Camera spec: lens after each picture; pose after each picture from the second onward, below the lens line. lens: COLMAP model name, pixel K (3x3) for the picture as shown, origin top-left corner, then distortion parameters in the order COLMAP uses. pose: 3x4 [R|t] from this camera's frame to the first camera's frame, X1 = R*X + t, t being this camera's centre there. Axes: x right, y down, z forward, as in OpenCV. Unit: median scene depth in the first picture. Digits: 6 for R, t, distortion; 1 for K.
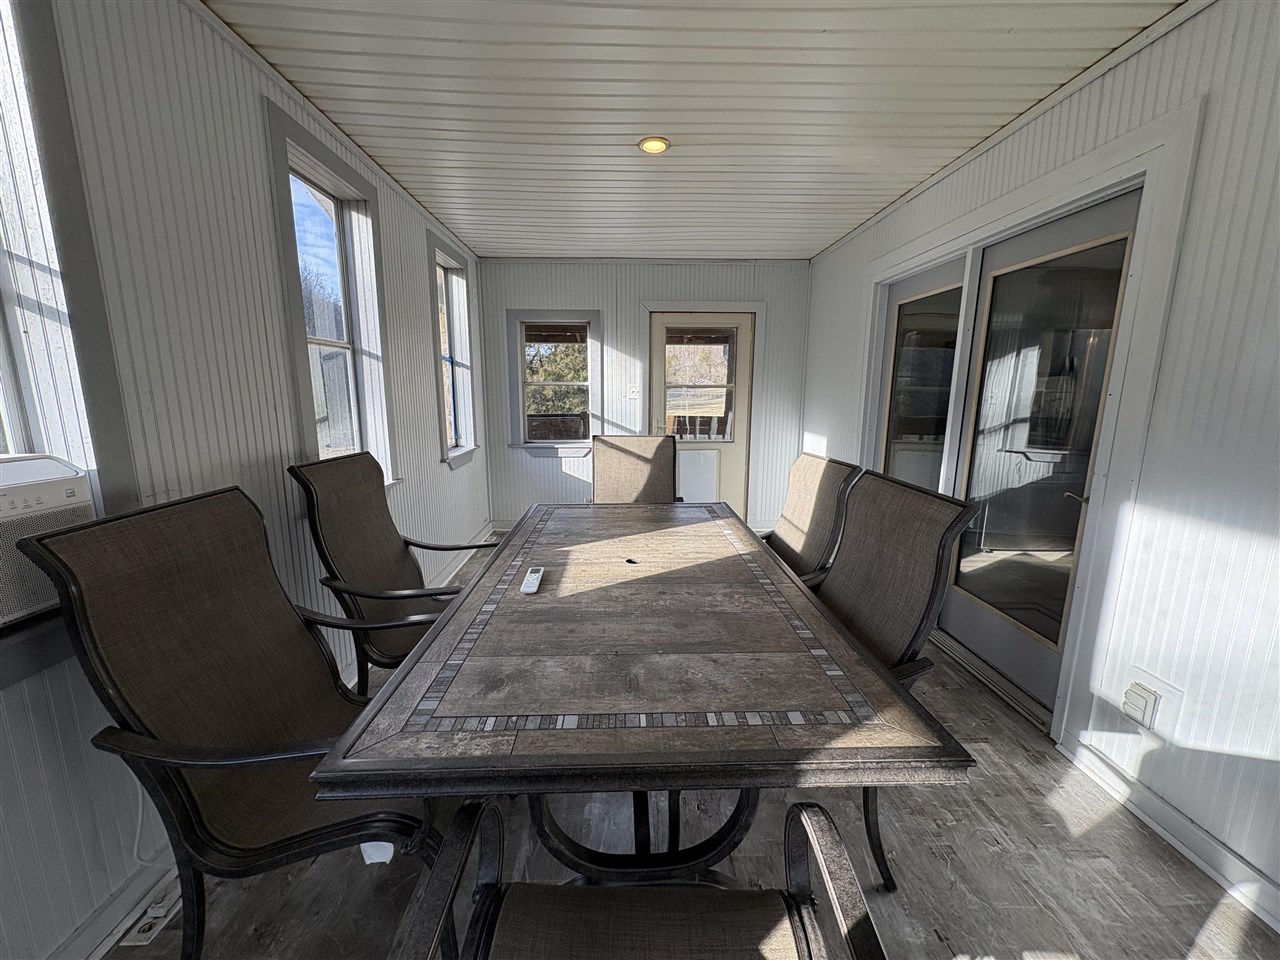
lens RADIAL K [[508.0, 0, 641.2], [0, 508.0, 480.4], [0, 0, 1]] dist [0.000221, -0.000260]
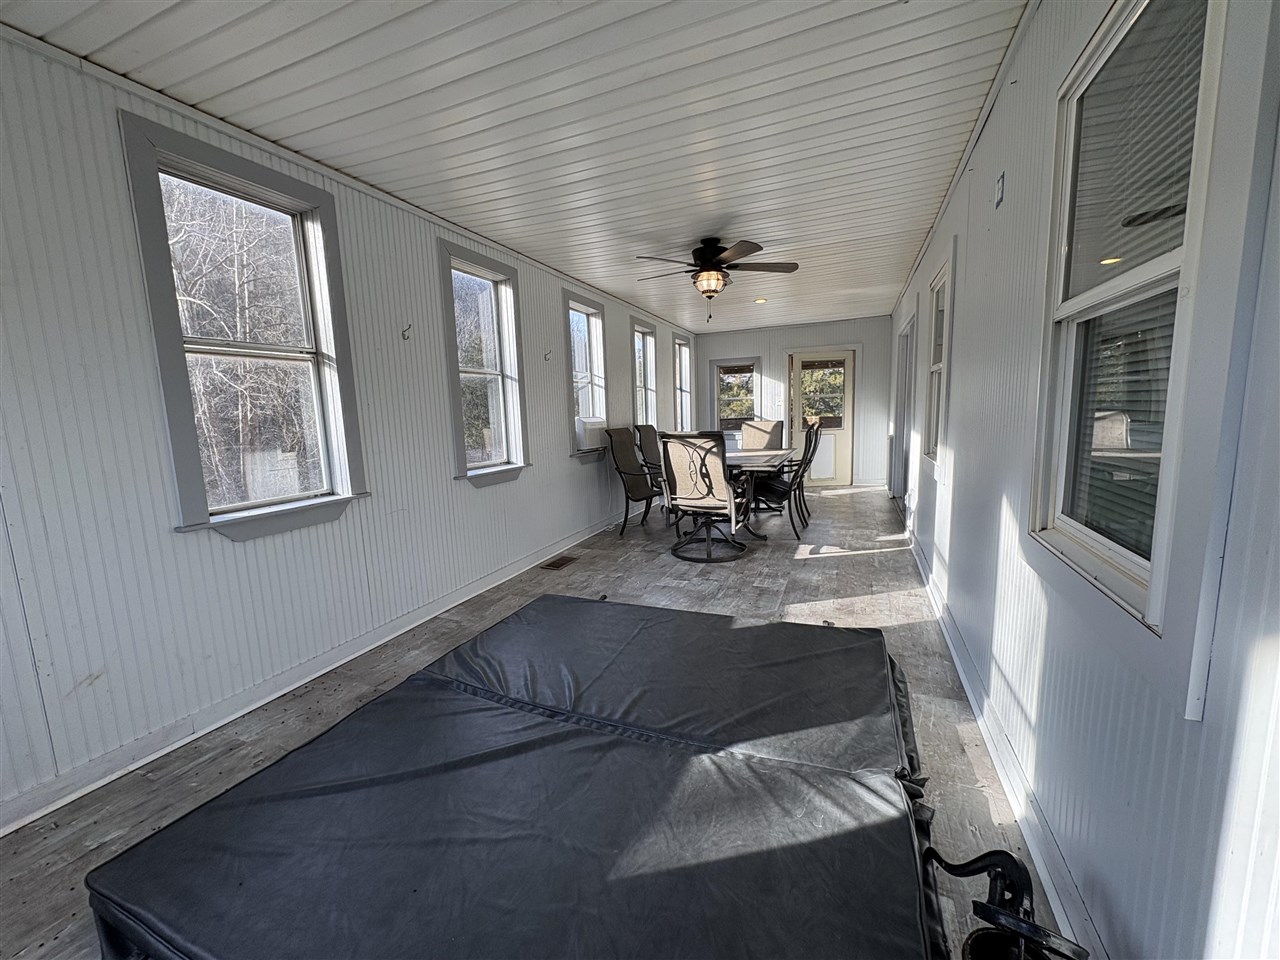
lens RADIAL K [[508.0, 0, 641.2], [0, 508.0, 481.5], [0, 0, 1]] dist [0.000221, -0.000260]
pose [[0.911167, 0.014168, -0.411793, 0.293448], [-0.029304, 0.999106, -0.030465, 0.179012], [0.410993, 0.039826, 0.910768, -0.818763]]
